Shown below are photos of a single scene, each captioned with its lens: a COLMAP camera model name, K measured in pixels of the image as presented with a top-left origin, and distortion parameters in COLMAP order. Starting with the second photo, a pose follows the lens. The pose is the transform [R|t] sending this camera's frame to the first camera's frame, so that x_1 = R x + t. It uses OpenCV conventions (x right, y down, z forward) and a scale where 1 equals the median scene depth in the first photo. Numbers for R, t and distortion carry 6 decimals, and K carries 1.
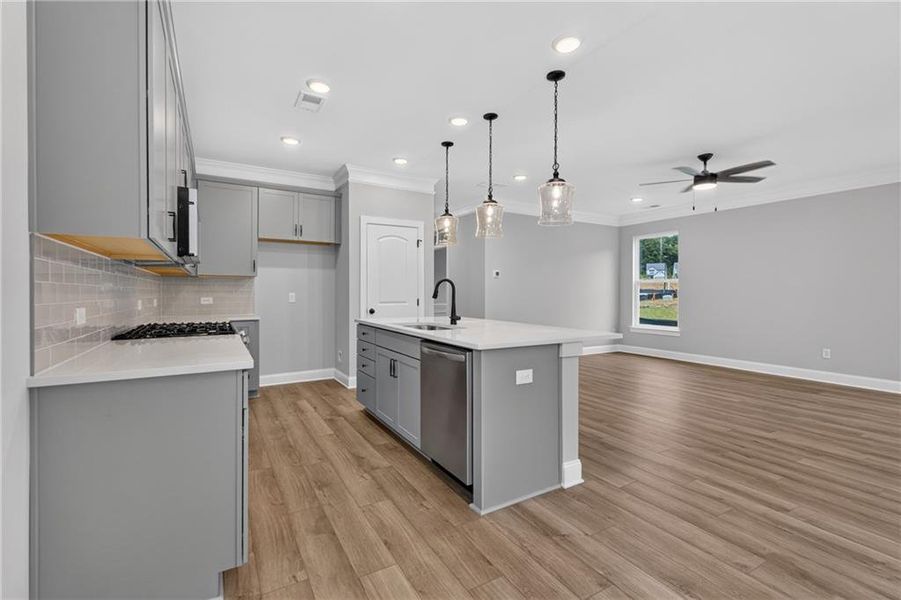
lens RADIAL K [[391.9, 0, 447.0], [0, 391.9, 301.7], [0, 0, 1]] dist [0.001890, 0.000386]
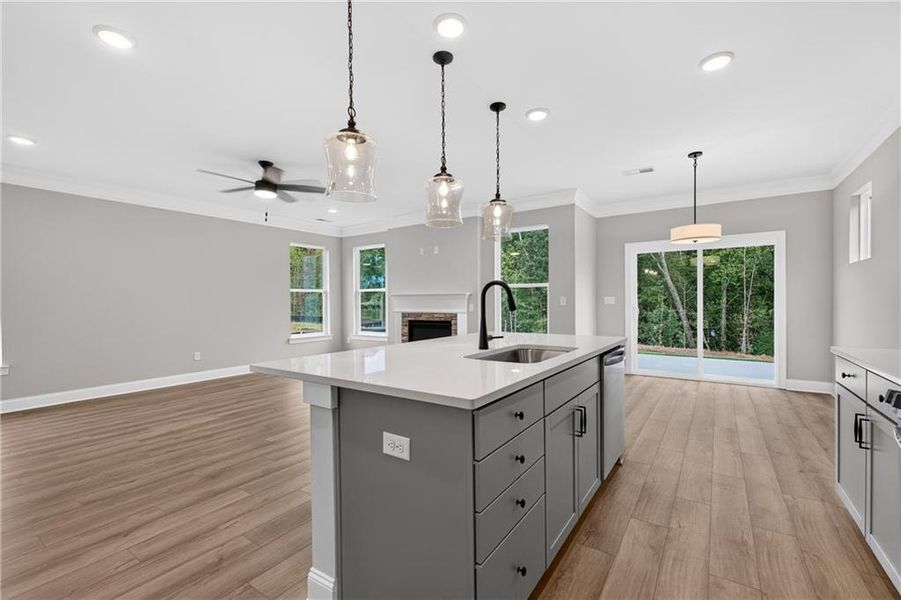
lens RADIAL K [[391.9, 0, 447.0], [0, 391.9, 301.7], [0, 0, 1]] dist [0.001890, 0.000386]
pose [[-0.413914, -0.004177, 0.910306, -0.586157], [0.028972, 0.999422, 0.017759, -0.037139], [-0.909855, 0.033724, -0.413554, 1.366991]]
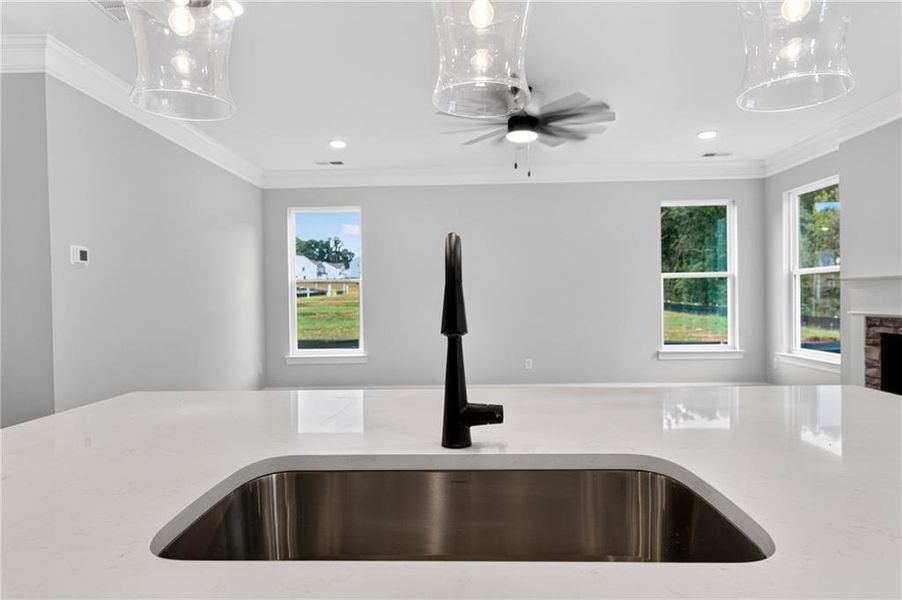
lens RADIAL K [[537.7, 0, 451.0], [0, 537.7, 300.0], [0, 0, 1]] dist [0.000710, 0.000532]
pose [[0.536146, -0.018879, 0.843914, -0.245963], [0.039313, 0.999223, -0.002623, -0.025252], [-0.843209, 0.034583, 0.536472, 0.850839]]
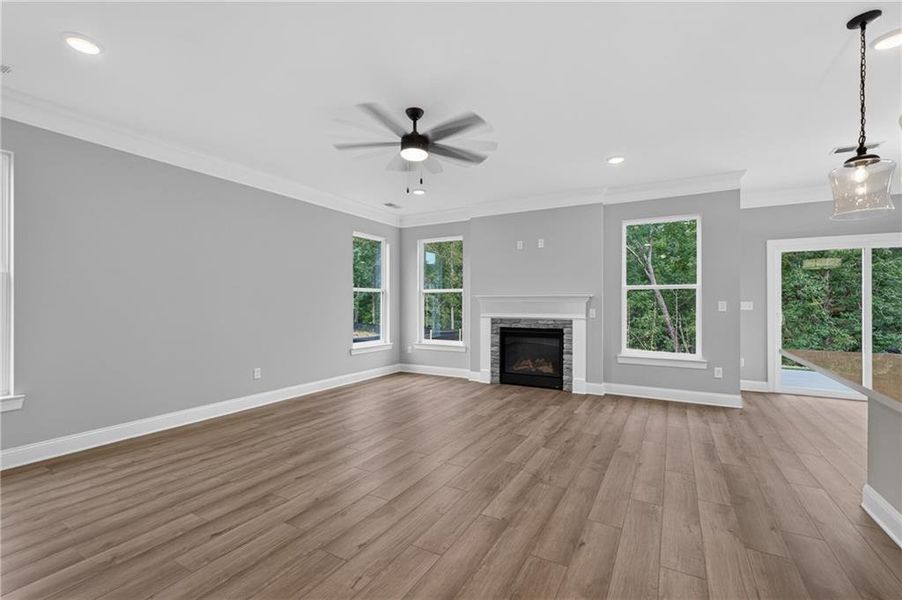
lens RADIAL K [[399.1, 0, 444.5], [0, 399.1, 301.7], [0, 0, 1]] dist [0.003545, 0.000394]
pose [[-0.482726, -0.002223, 0.875769, -0.012617], [0.016768, 0.999790, 0.011781, -0.046120], [-0.875611, 0.020372, -0.482587, 1.779318]]
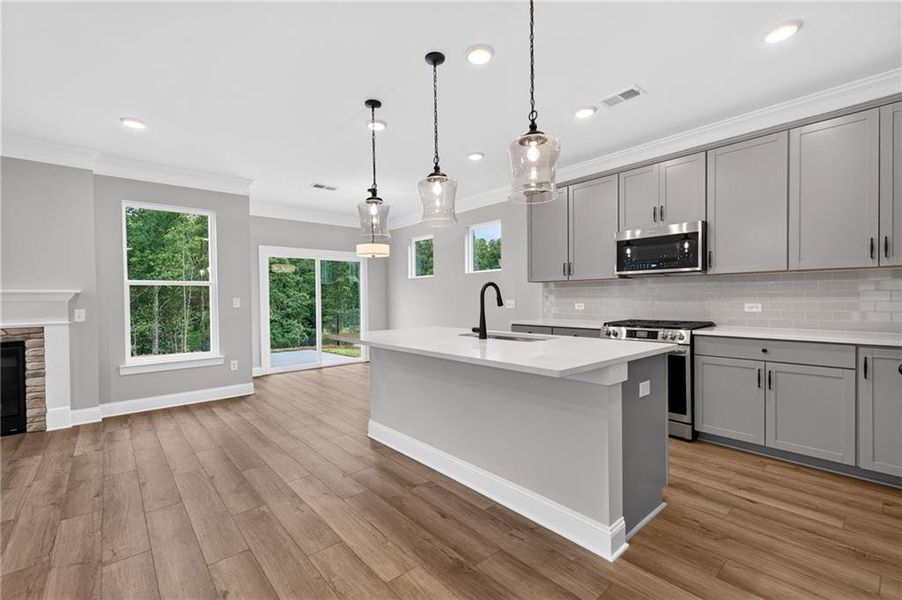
lens RADIAL K [[392.3, 0, 447.5], [0, 392.3, 301.7], [0, 0, 1]] dist [0.001890, 0.000386]
pose [[-0.985543, 0.011003, -0.169067, 0.228294], [0.005381, 0.999418, 0.033675, -0.045908], [0.169340, 0.032278, -0.985029, 1.827967]]
